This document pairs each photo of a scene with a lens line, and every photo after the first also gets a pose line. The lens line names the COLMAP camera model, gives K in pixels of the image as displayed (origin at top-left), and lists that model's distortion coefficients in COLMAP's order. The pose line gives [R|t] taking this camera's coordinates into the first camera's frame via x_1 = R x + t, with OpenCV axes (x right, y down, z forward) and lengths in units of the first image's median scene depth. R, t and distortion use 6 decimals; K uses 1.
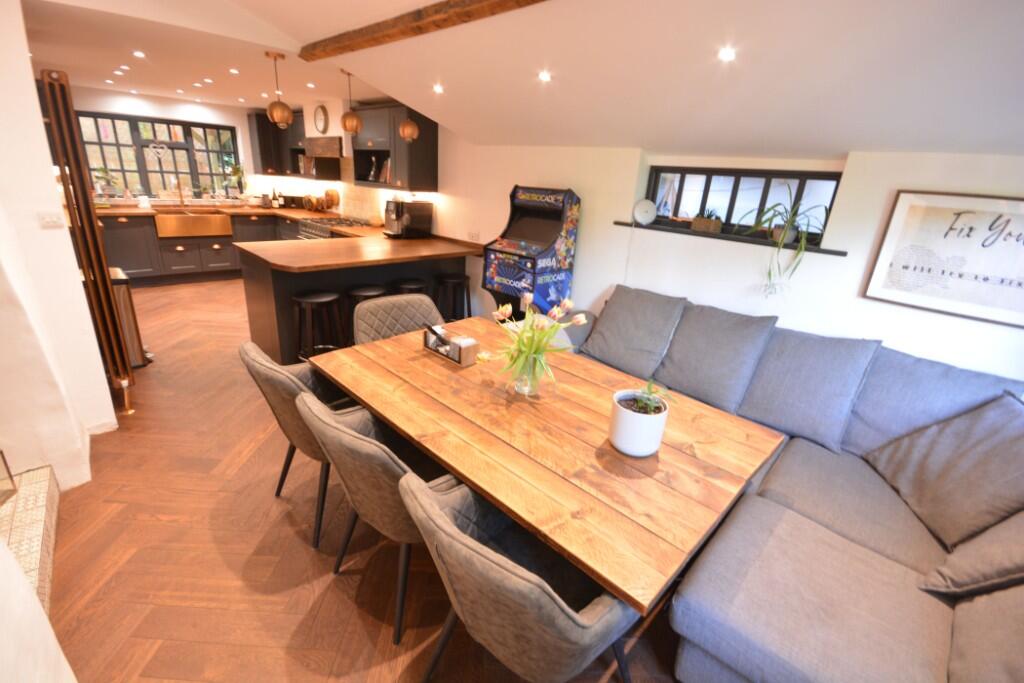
lens RADIAL K [[453.3, 0, 508.4], [0, 453.3, 338.4], [0, 0, 1]] dist [-0.000905, -0.000382]
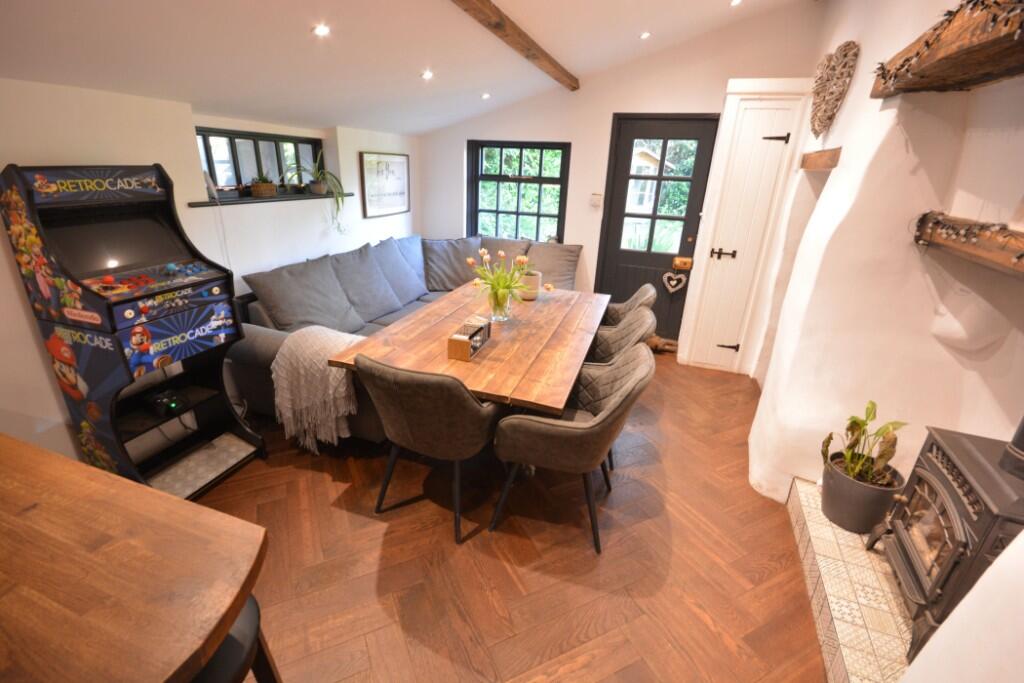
lens RADIAL K [[453.3, 0, 505.6], [0, 453.3, 340.2], [0, 0, 1]] dist [-0.000905, -0.000382]
pose [[-0.441692, -0.396347, 0.804871, -0.738392], [0.239725, 0.812368, 0.531593, -0.377666], [-0.864546, 0.427747, -0.263802, 0.919228]]
